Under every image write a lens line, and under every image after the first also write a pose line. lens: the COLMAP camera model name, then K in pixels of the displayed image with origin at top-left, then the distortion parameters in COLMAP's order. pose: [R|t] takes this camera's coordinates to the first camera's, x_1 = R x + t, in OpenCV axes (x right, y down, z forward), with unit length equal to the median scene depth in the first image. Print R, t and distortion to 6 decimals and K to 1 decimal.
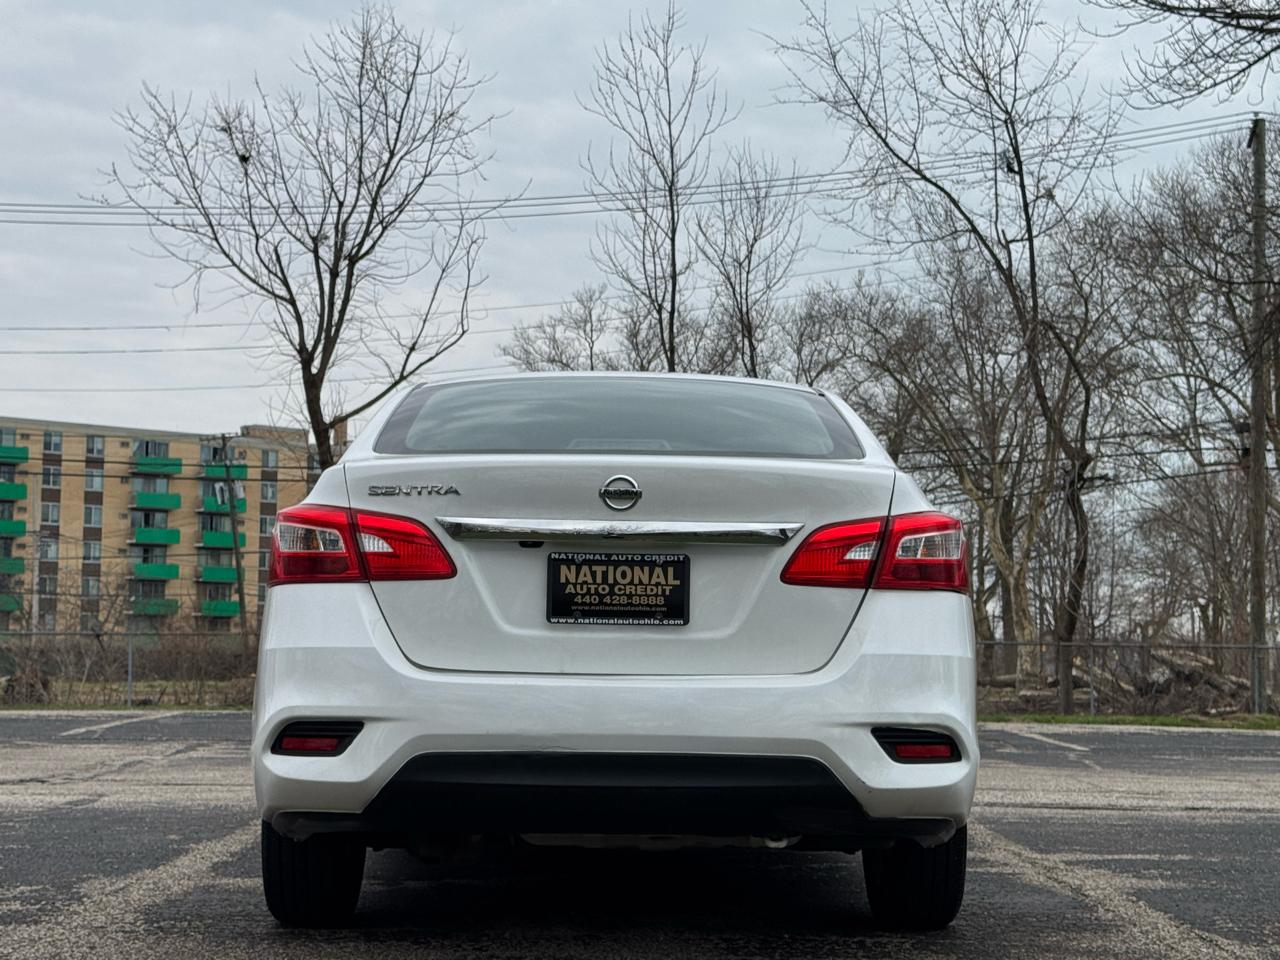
lens RADIAL K [[2188.2, 0, 640.0], [0, 2188.2, 480.0], [0, 0, 1]] dist [0.149873, -0.259306]
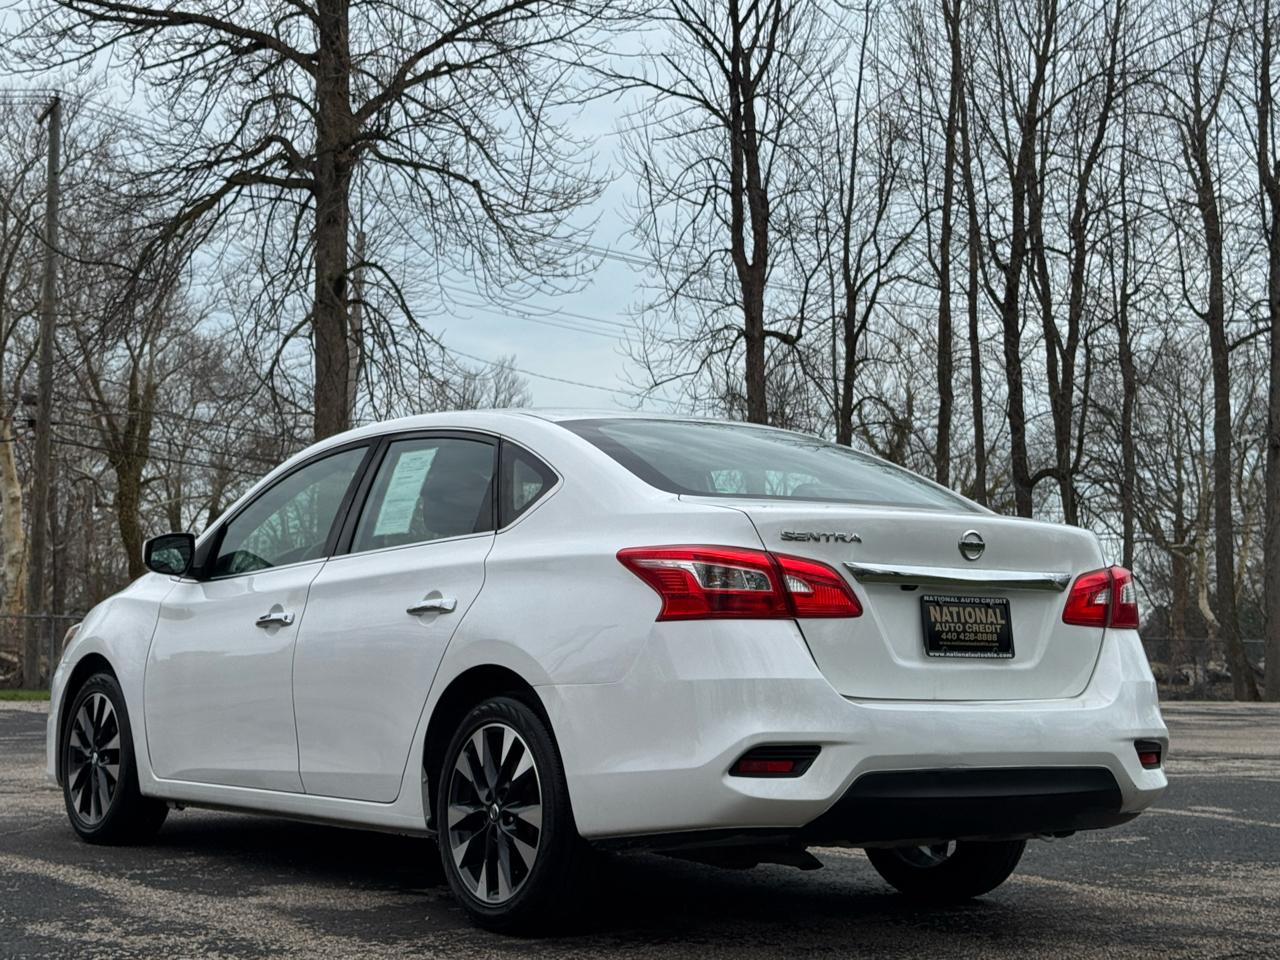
lens RADIAL K [[2188.2, 0, 640.0], [0, 2188.2, 480.0], [0, 0, 1]] dist [0.149873, -0.259306]
pose [[0.817447, 0.042605, 0.574426, -0.368917], [-0.053878, 0.998544, 0.002610, -0.009977], [-0.573479, -0.033083, 0.818552, 0.062362]]
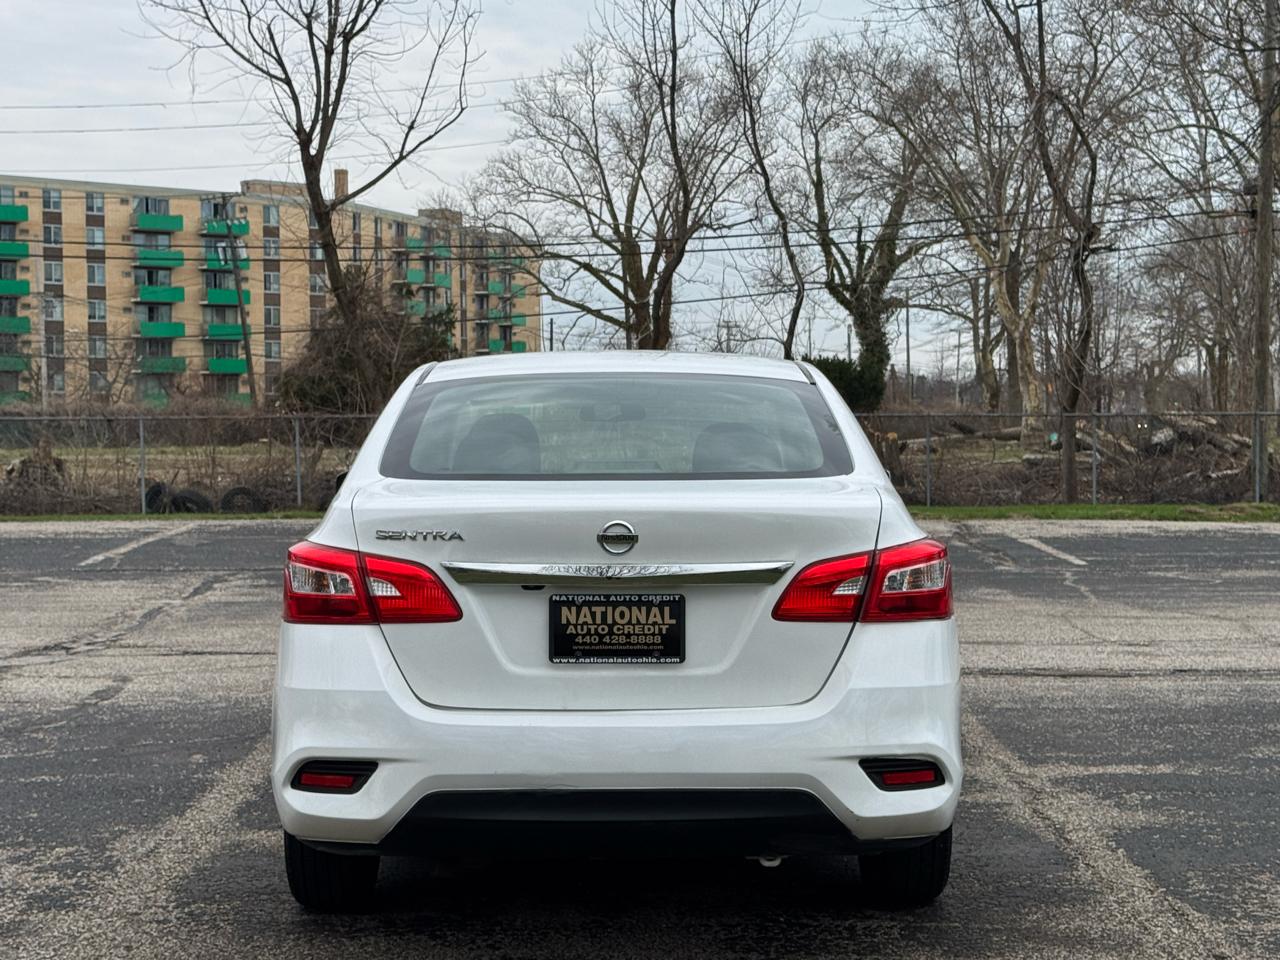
lens RADIAL K [[2188.2, 0, 640.0], [0, 2188.2, 480.0], [0, 0, 1]] dist [0.149873, -0.259306]
pose [[0.999857, -0.016436, -0.004018, 0.002864], [0.016793, 0.993007, 0.116853, -0.063373], [0.002069, -0.116904, 0.993141, -0.013778]]
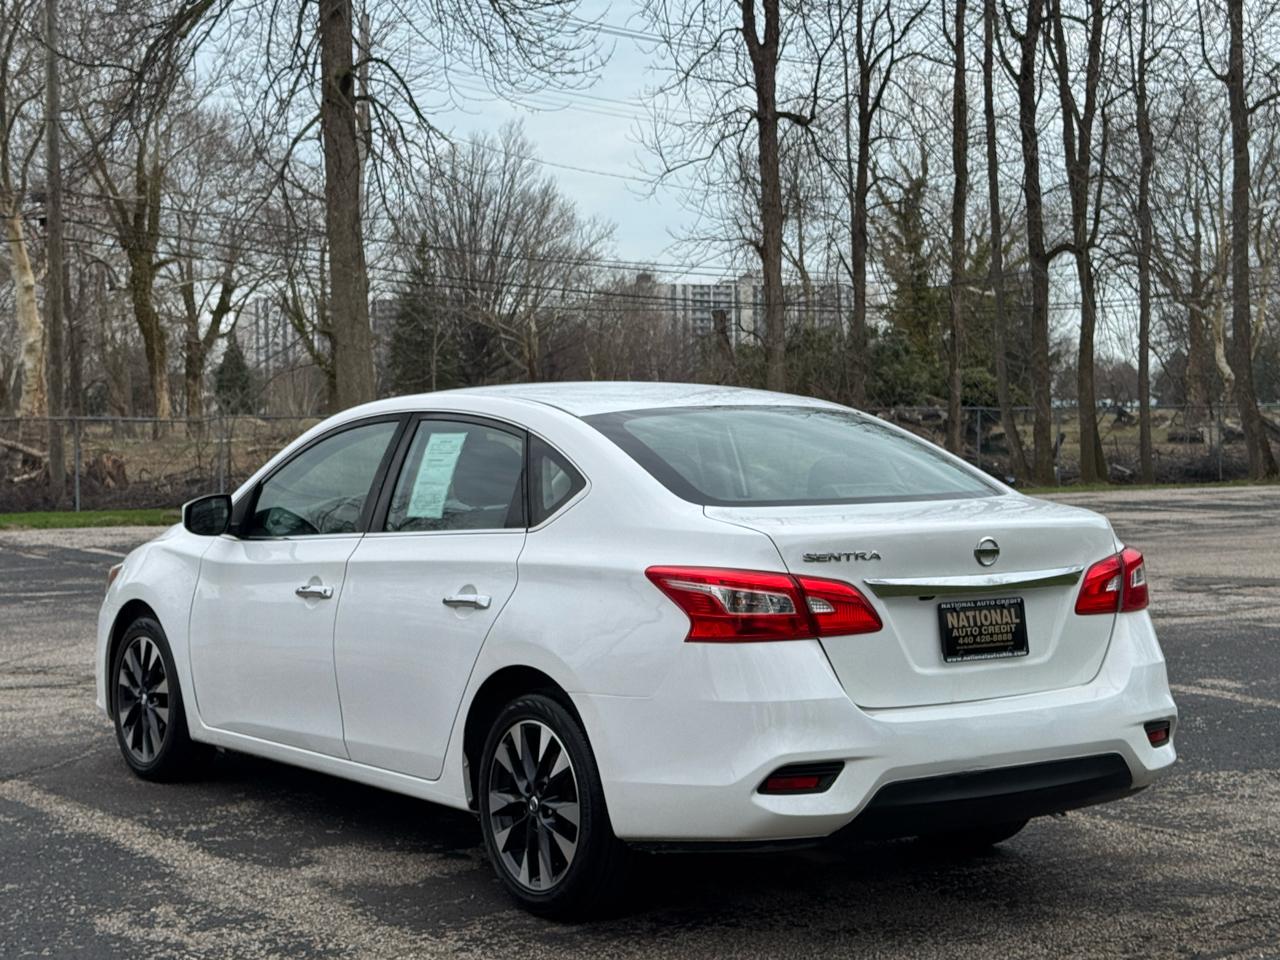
lens RADIAL K [[2188.2, 0, 640.0], [0, 2188.2, 480.0], [0, 0, 1]] dist [0.149873, -0.259306]
pose [[0.821535, -0.038350, 0.568866, -0.381517], [-0.031158, 0.993225, 0.111956, -0.072753], [-0.569306, -0.109700, 0.814774, 0.053449]]
